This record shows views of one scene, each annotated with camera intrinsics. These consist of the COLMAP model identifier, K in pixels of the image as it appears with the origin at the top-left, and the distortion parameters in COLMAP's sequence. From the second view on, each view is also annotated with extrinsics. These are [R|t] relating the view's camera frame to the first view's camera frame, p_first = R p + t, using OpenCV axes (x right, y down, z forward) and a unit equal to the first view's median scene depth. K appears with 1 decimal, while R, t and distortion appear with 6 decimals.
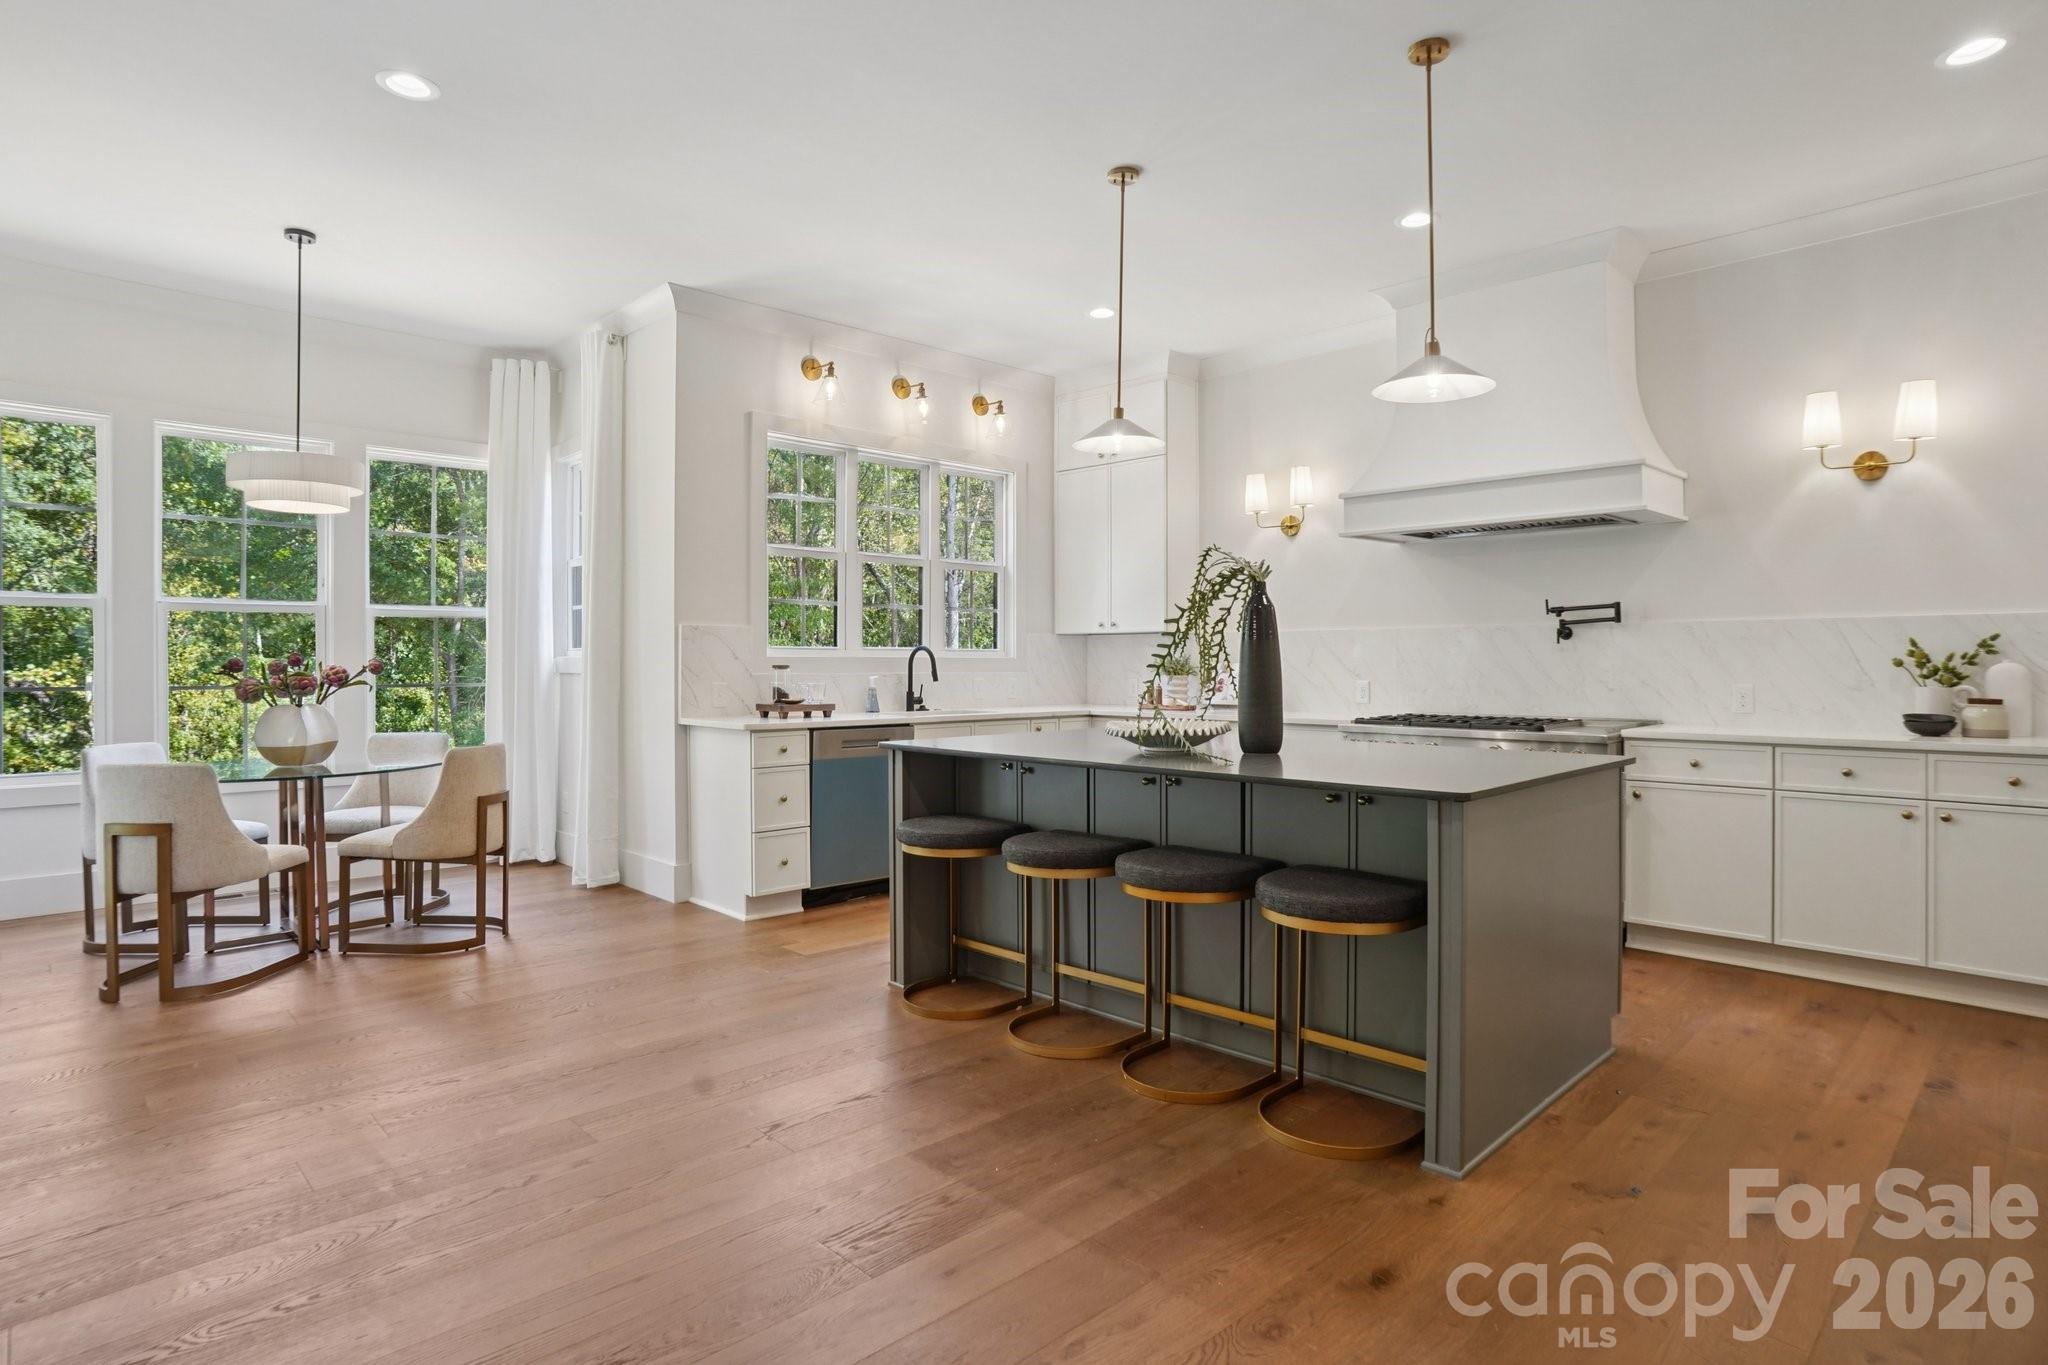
lens RADIAL K [[1076.0, 0, 1042.0], [0, 1076.0, 664.8], [0, 0, 1]] dist [-0.080358, 0.050844]
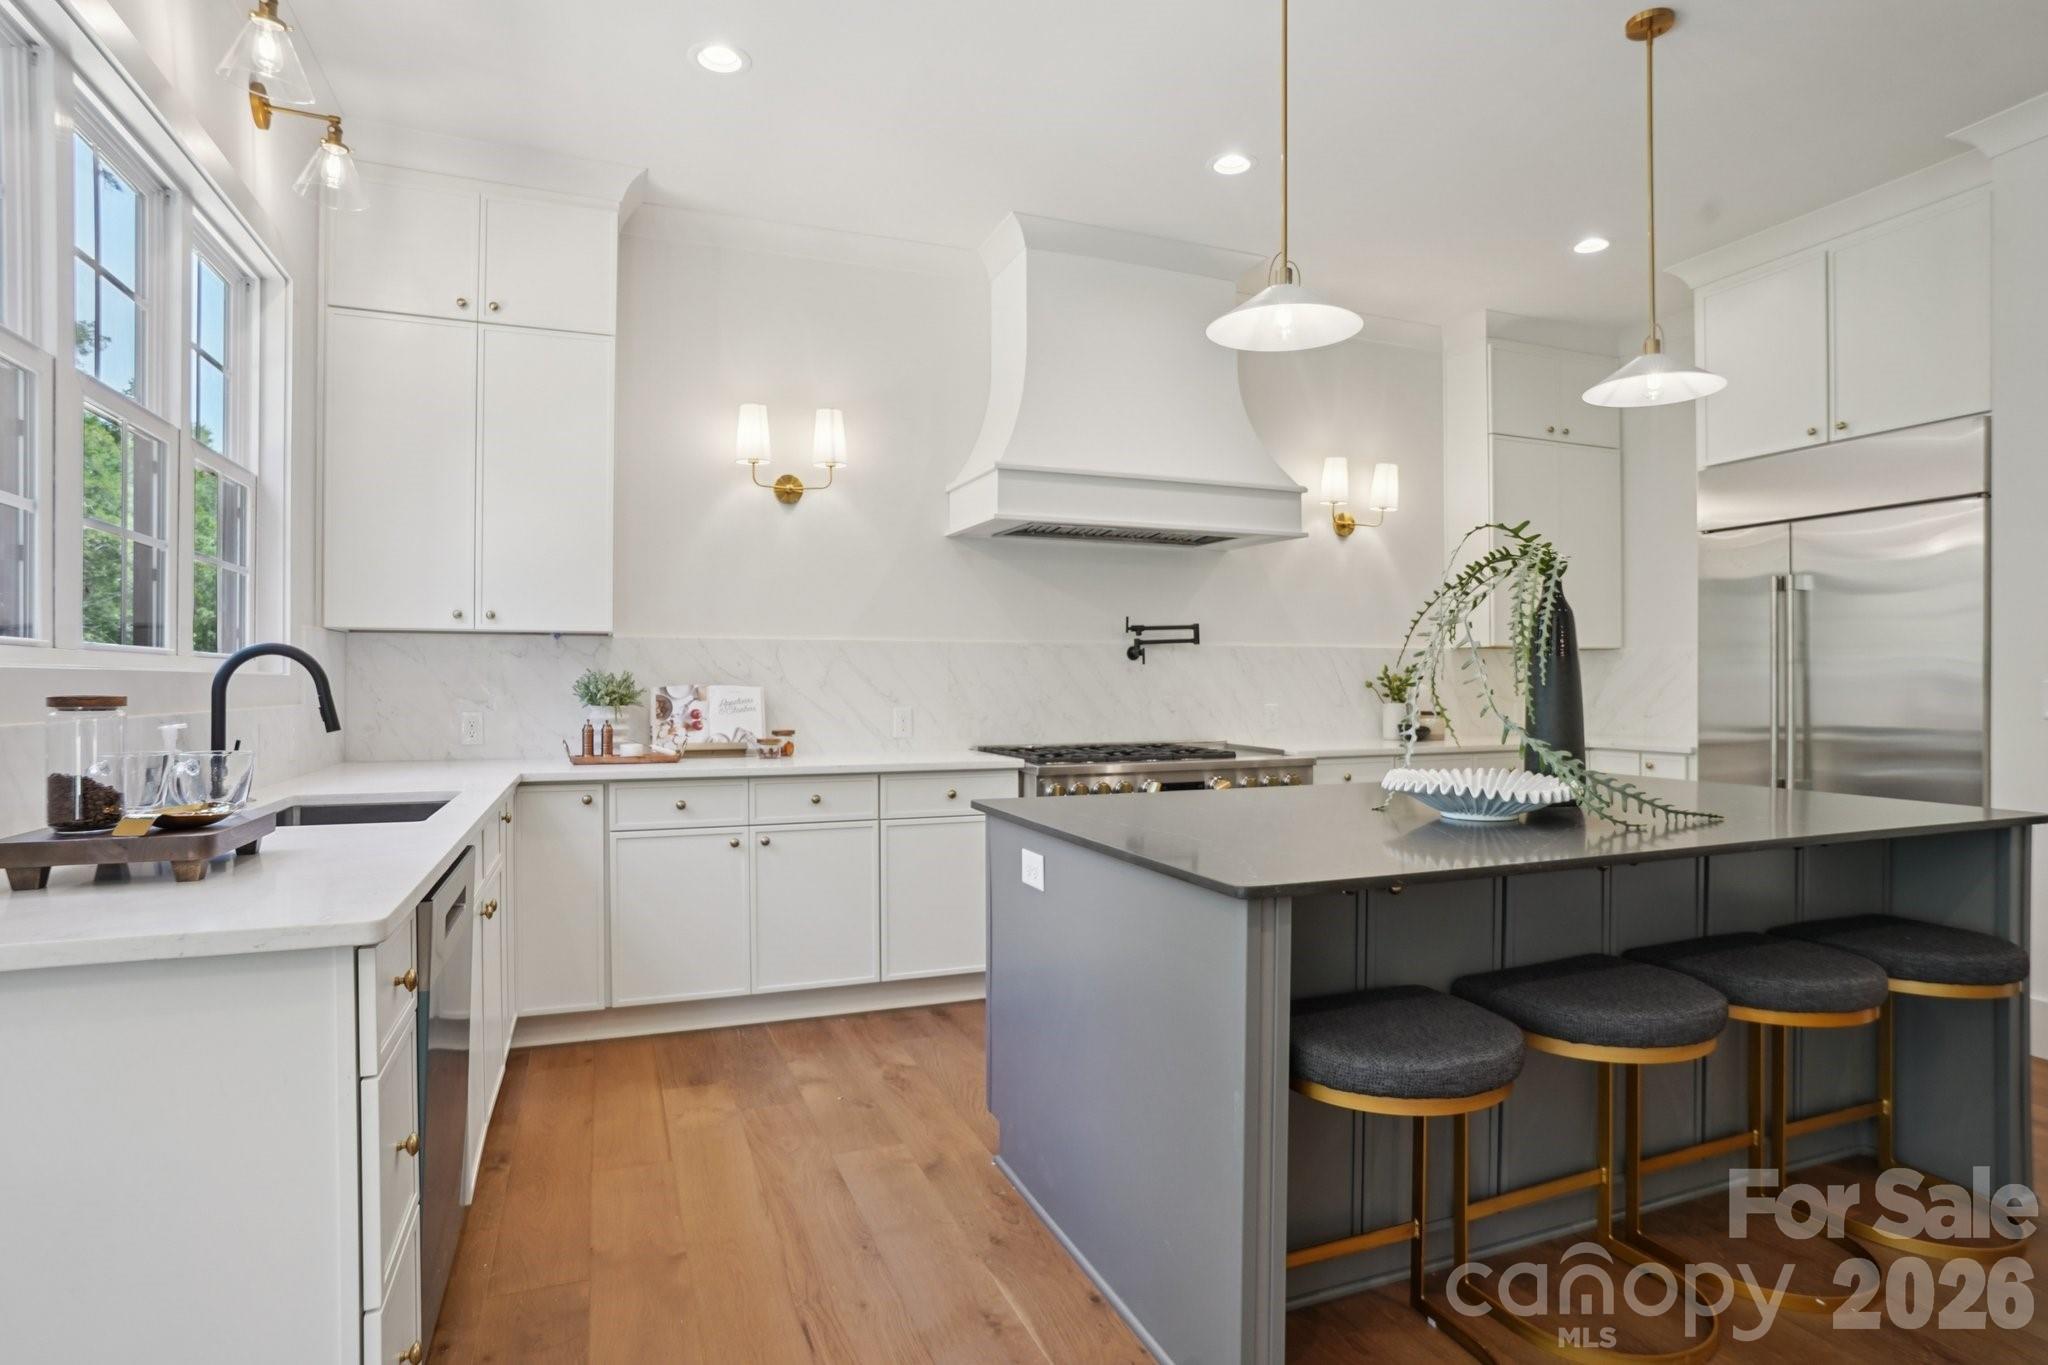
lens RADIAL K [[1080.7, 0, 1020.5], [0, 1080.7, 682.9], [0, 0, 1]] dist [-0.084282, 0.050892]
pose [[0.397623, -0.000295, 0.917549, -0.514156], [0.000549, 1.000000, 0.000084, -0.004297], [-0.917549, 0.000470, 0.397623, 0.847026]]
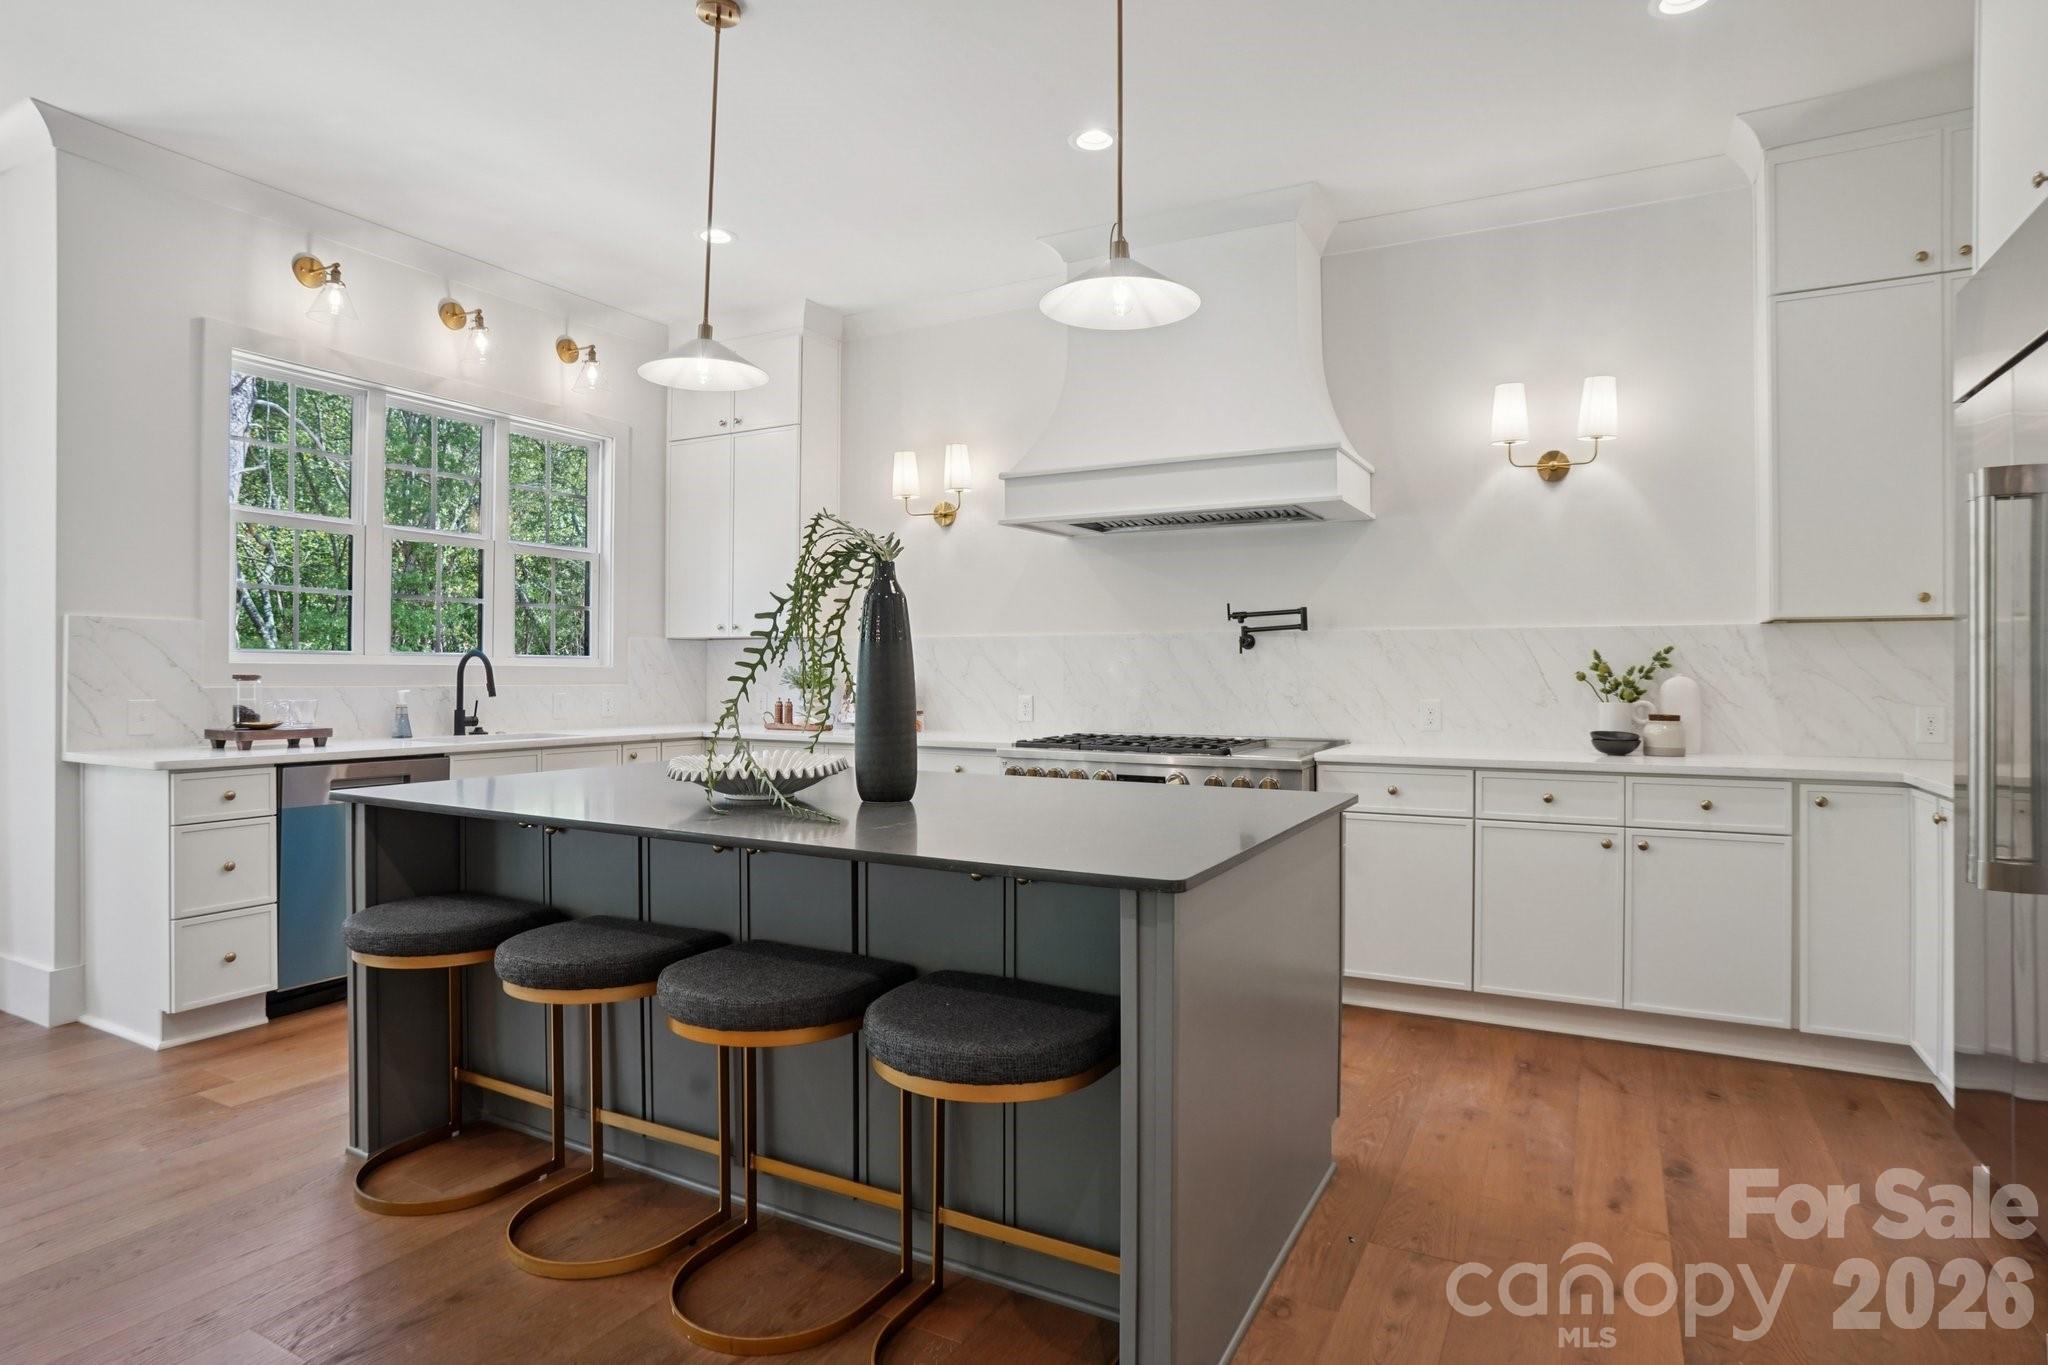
lens RADIAL K [[1076.2, 0, 1031.1], [0, 1076.2, 669.9], [0, 0, 1]] dist [-0.068129, 0.036124]
pose [[0.956637, 0.004384, 0.291248, 0.069542], [-0.002966, 0.999982, -0.005310, -0.001282], [-0.291266, 0.004216, 0.956633, 0.227311]]
